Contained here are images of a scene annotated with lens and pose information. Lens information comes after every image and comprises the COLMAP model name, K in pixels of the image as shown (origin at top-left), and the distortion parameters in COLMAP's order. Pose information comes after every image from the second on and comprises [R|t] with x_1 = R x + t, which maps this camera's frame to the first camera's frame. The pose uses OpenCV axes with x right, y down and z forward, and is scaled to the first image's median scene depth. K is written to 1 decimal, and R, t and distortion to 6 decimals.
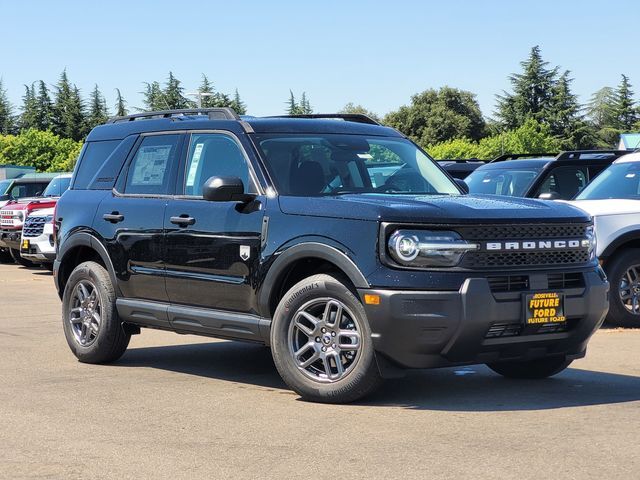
lens RADIAL K [[1561.6, 0, 320.2], [0, 1561.6, 239.6], [0, 0, 1]] dist [-0.020683, 0.631295]
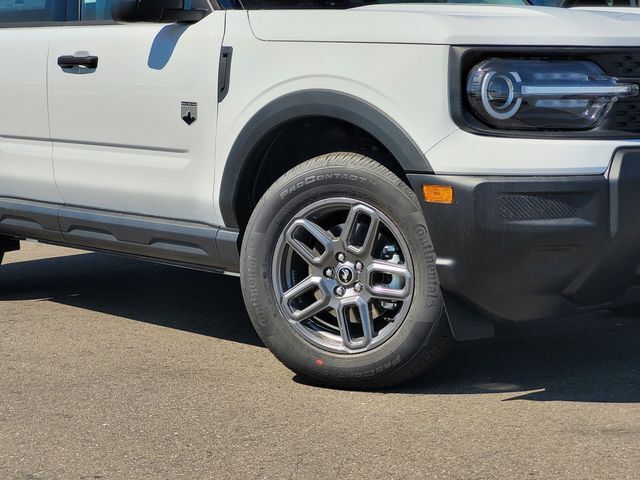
lens RADIAL K [[1561.6, 0, 320.2], [0, 1561.6, 239.6], [0, 0, 1]] dist [-0.020683, 0.631295]
pose [[0.998748, -0.020857, 0.045479, -0.029436], [0.017169, 0.996644, 0.080042, 0.010674], [-0.046995, -0.079161, 0.995753, 0.472761]]
